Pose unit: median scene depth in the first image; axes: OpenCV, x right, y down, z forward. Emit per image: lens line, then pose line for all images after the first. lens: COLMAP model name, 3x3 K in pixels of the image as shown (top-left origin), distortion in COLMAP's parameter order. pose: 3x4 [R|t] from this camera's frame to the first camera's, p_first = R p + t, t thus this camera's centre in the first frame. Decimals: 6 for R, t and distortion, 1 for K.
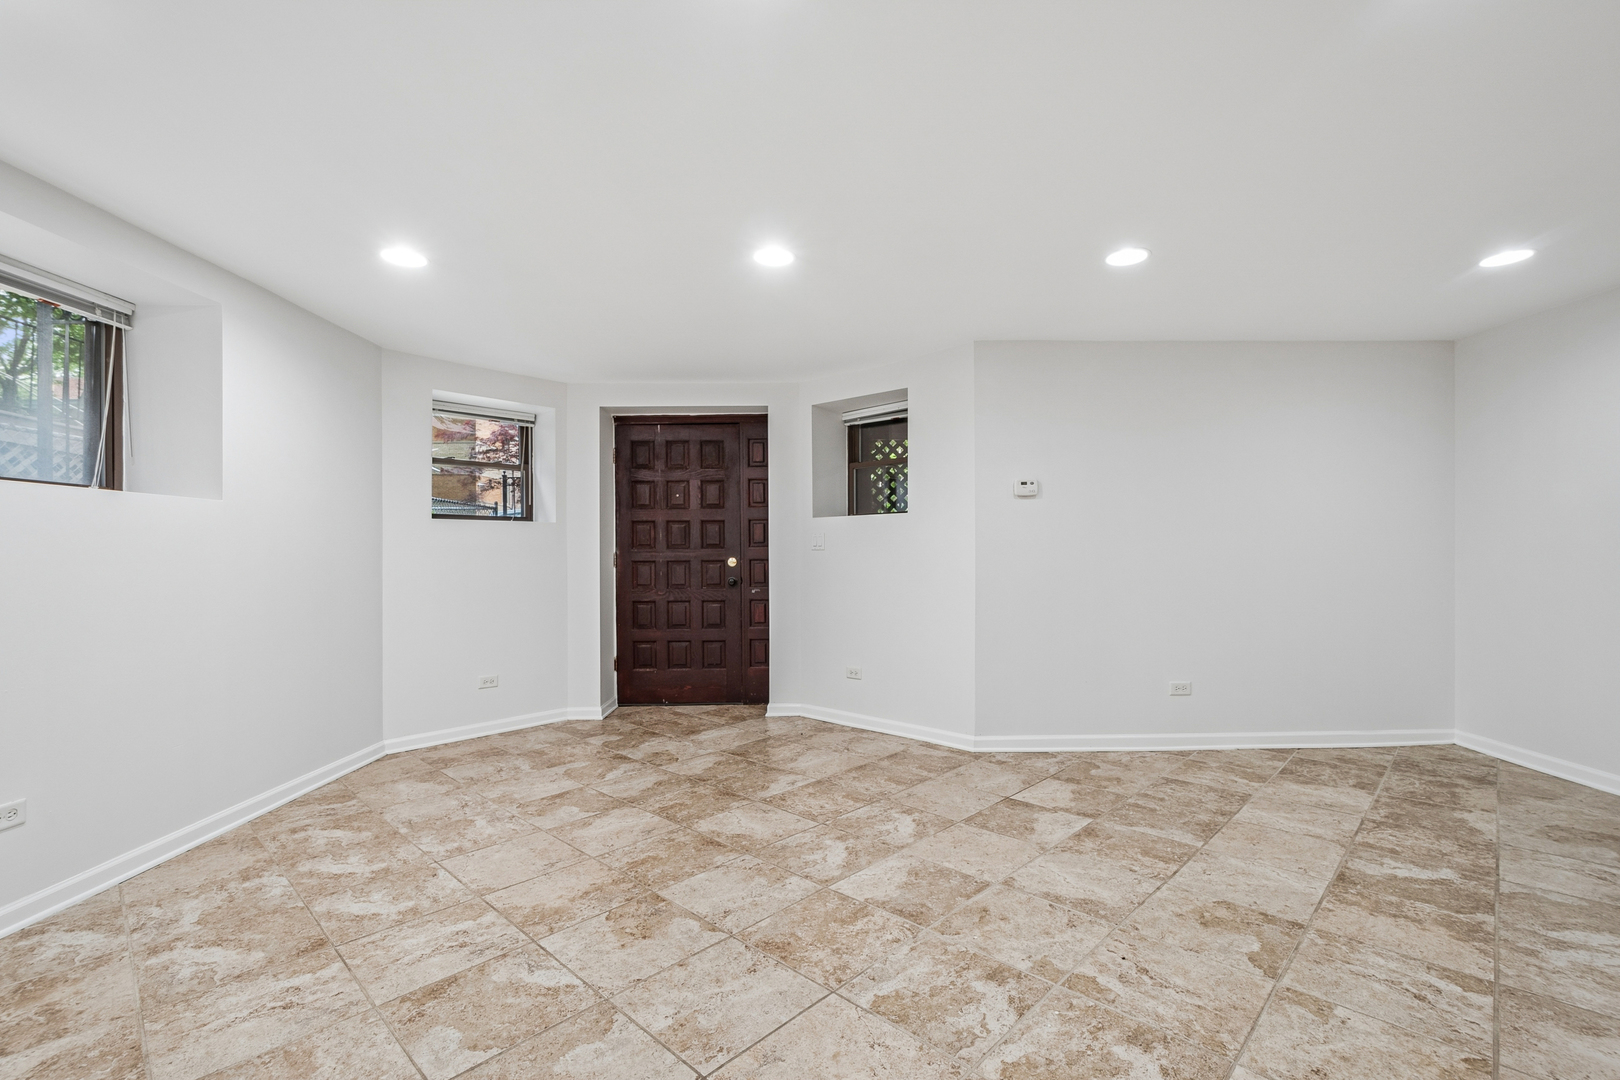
lens RADIAL K [[713.8, 0, 820.4], [0, 713.8, 551.3], [0, 0, 1]] dist [0.005769, -0.001383]
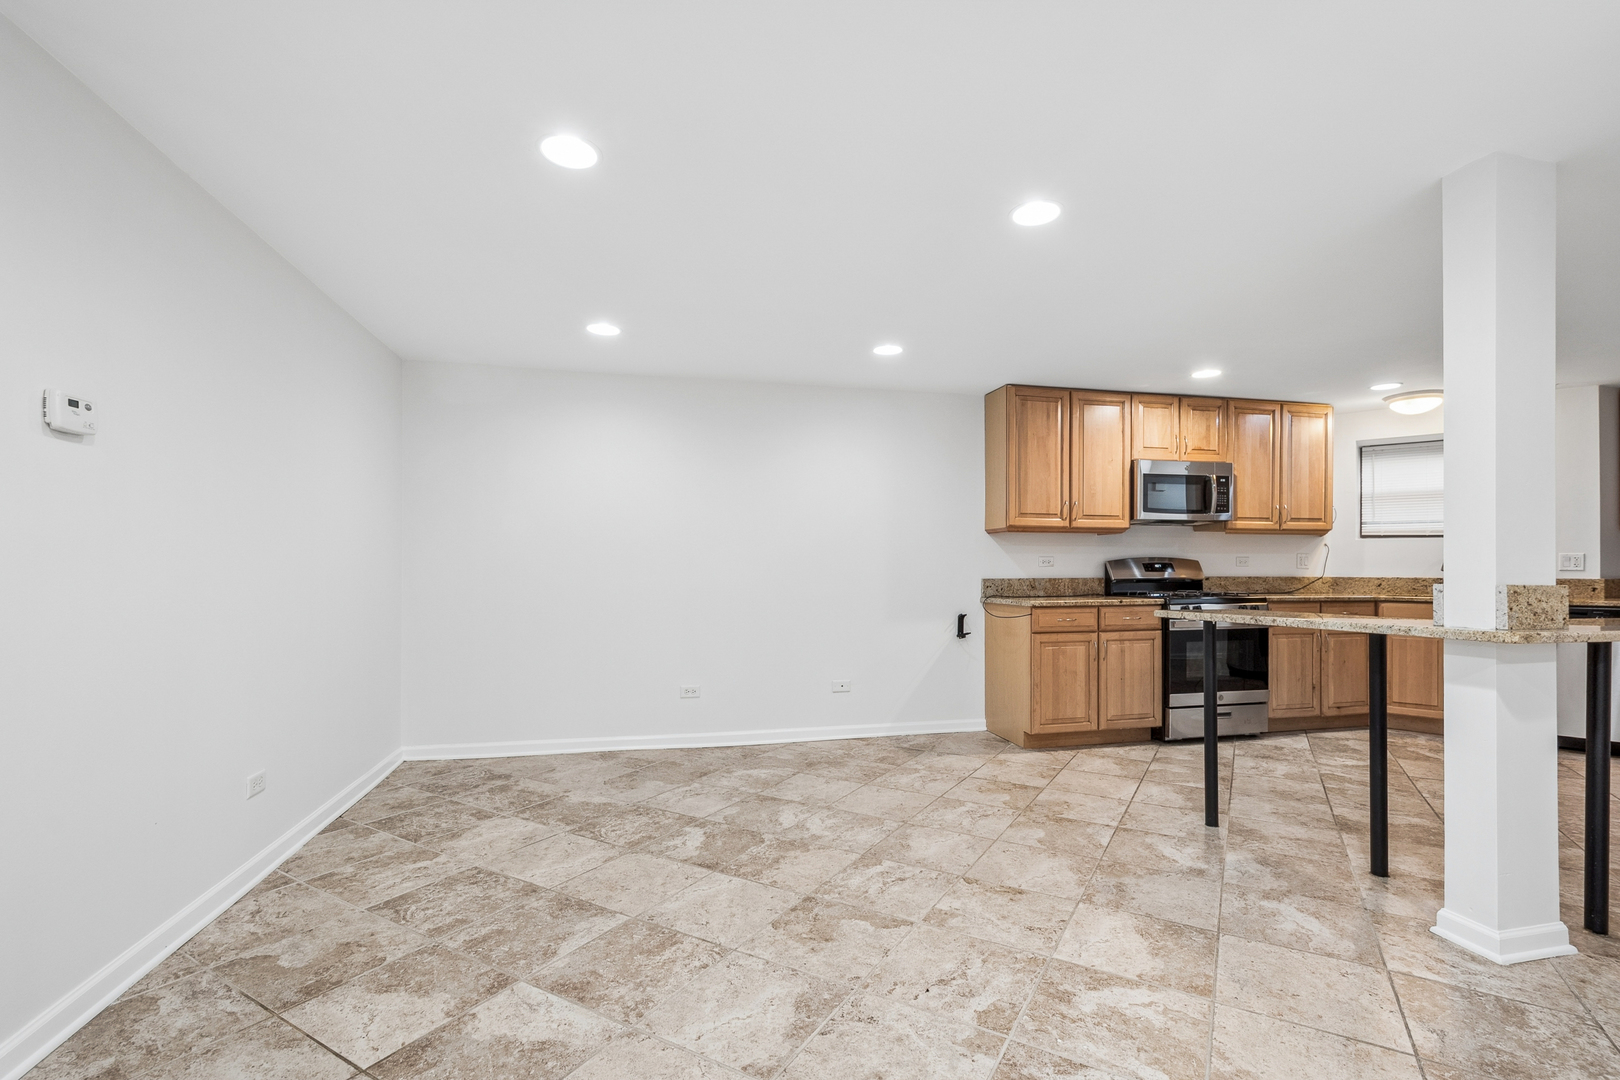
lens RADIAL K [[713.8, 0, 830.6], [0, 713.8, 574.0], [0, 0, 1]] dist [0.005769, -0.001383]
pose [[-0.230472, -0.000272, 0.973079, -0.320002], [-0.001148, 0.999999, 0.000007, 0.007677], [-0.973078, -0.001116, -0.230472, 0.901920]]
